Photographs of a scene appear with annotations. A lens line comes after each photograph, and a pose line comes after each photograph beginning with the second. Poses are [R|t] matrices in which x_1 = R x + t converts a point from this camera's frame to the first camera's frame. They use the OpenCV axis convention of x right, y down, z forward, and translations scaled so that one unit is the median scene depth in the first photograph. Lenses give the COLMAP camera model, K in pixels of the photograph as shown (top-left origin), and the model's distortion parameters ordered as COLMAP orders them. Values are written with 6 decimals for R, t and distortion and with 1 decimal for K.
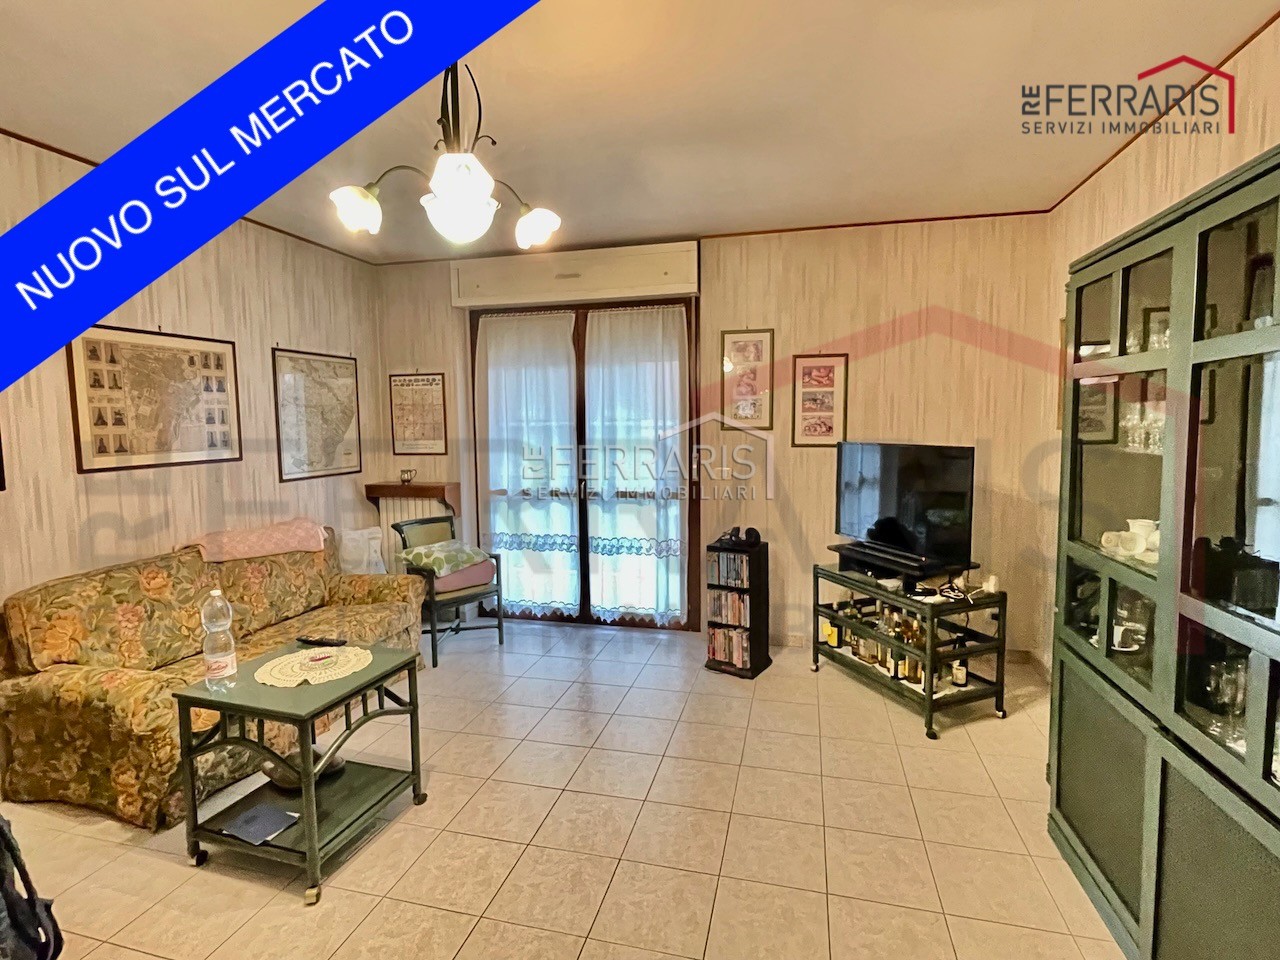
lens RADIAL K [[628.6, 0, 637.9], [0, 628.6, 478.5], [0, 0, 1]] dist [-0.003604, -0.004412]
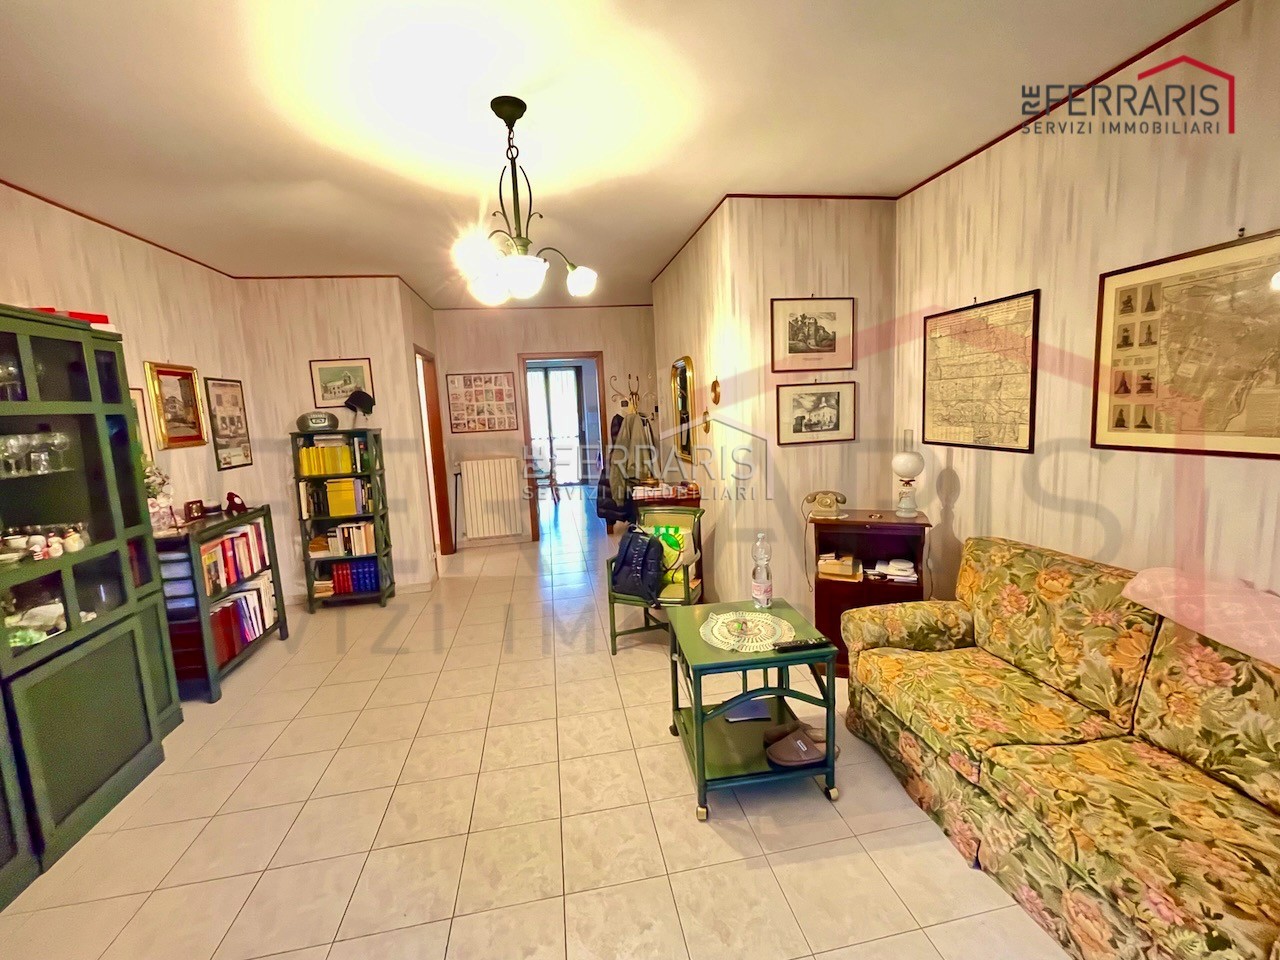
lens RADIAL K [[517.3, 0, 638.3], [0, 517.3, 476.9], [0, 0, 1]] dist [-0.002201, -0.000105]
pose [[-0.904229, 0.117044, -0.410694, 0.005671], [0.025488, 0.974785, 0.221687, -0.113201], [0.426286, 0.189988, -0.884412, 1.054641]]
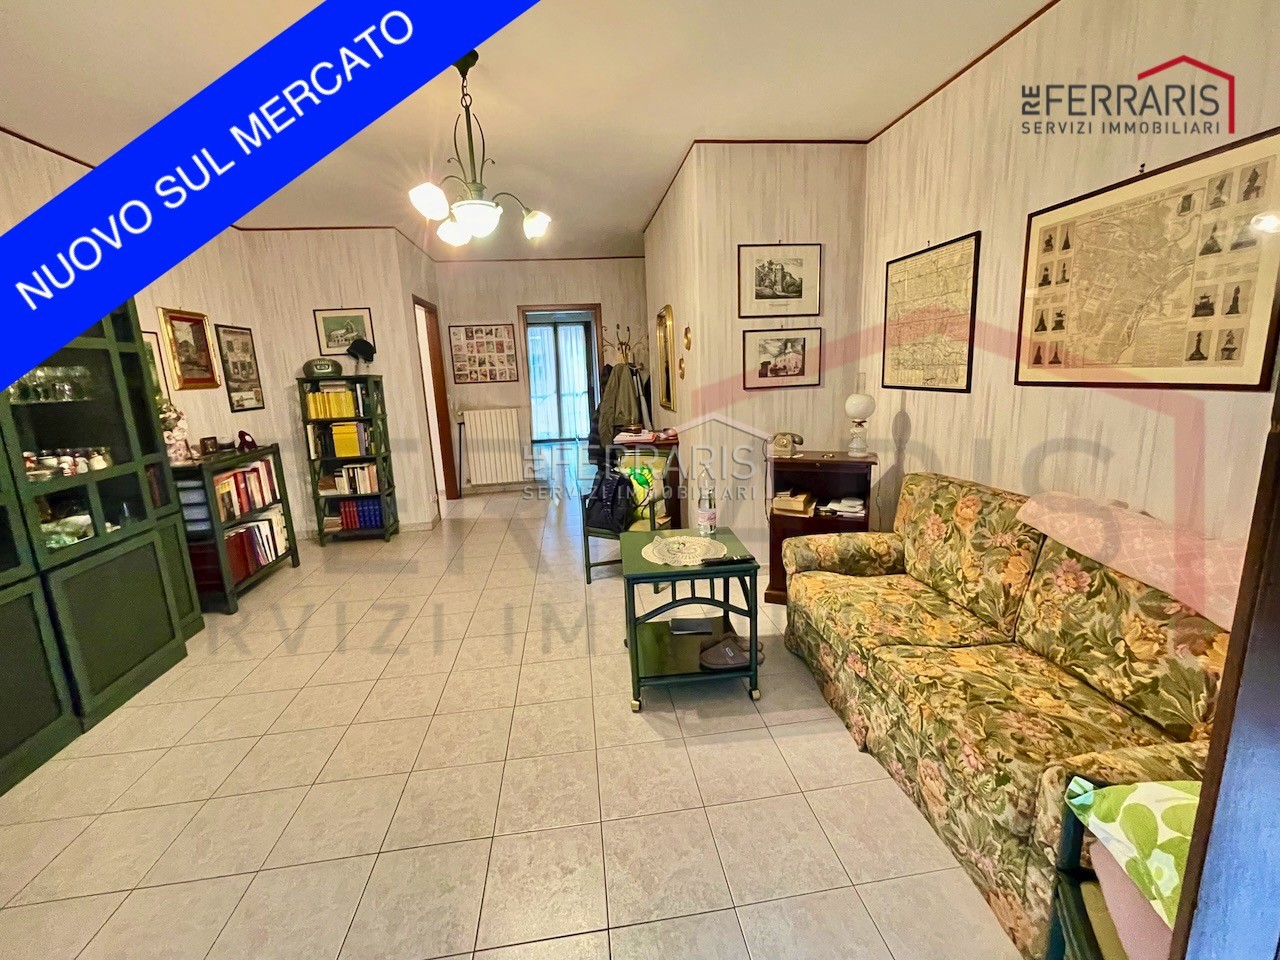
lens RADIAL K [[517.3, 0, 640.0], [0, 517.3, 473.1], [0, 0, 1]] dist [-0.002201, -0.000105]
pose [[-0.922441, 0.130994, -0.363240, -0.051664], [0.024035, 0.958354, 0.284571, -0.088602], [0.385389, 0.253769, -0.887173, 1.147071]]
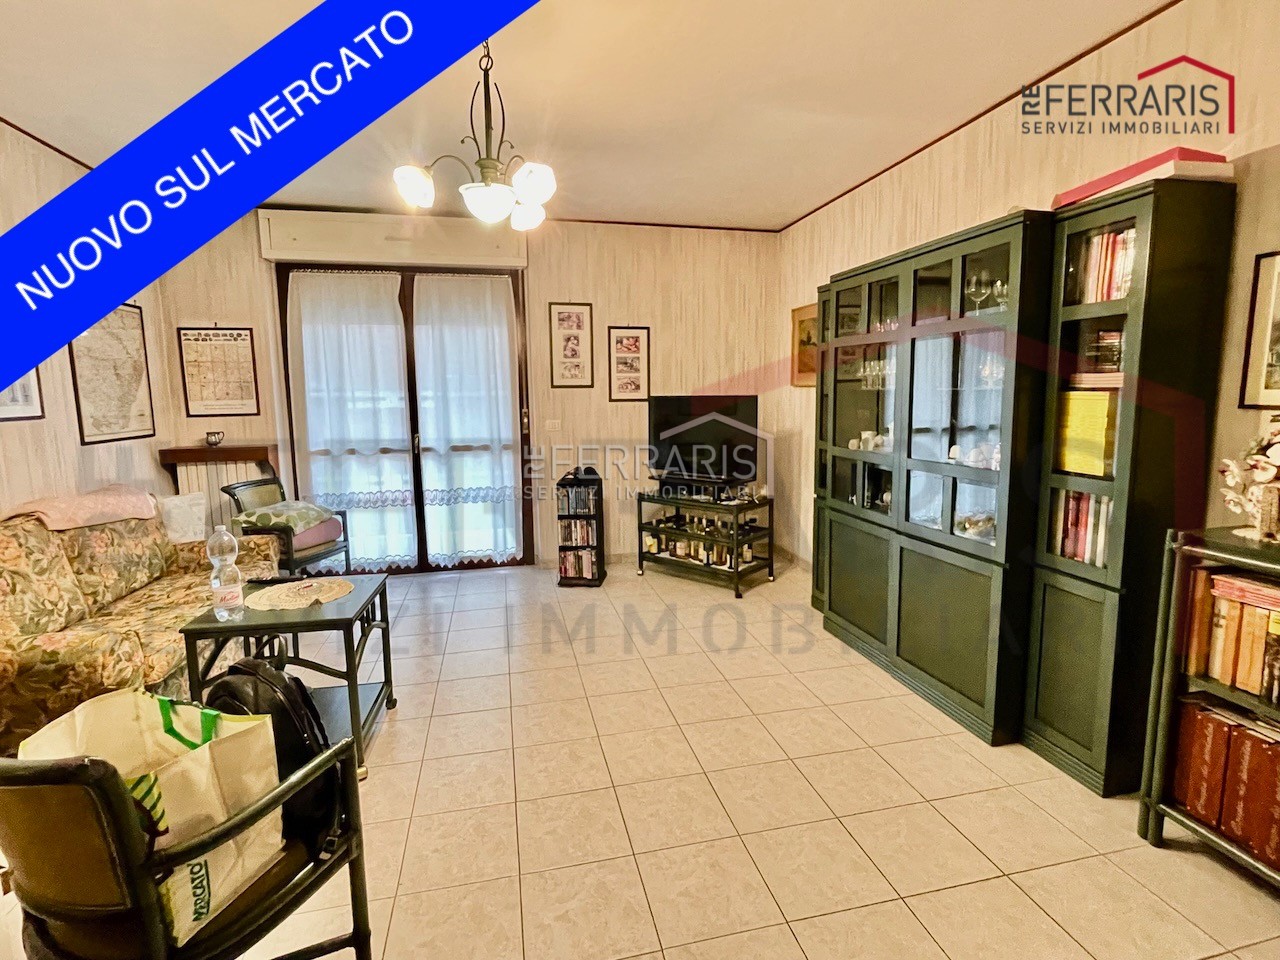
lens RADIAL K [[628.6, 0, 642.4], [0, 628.6, 480.2], [0, 0, 1]] dist [-0.003604, -0.004412]
pose [[0.886584, -0.063310, 0.458215, -0.295279], [0.043704, 0.997623, 0.053277, 0.044529], [-0.460498, -0.027208, 0.887243, -0.138473]]
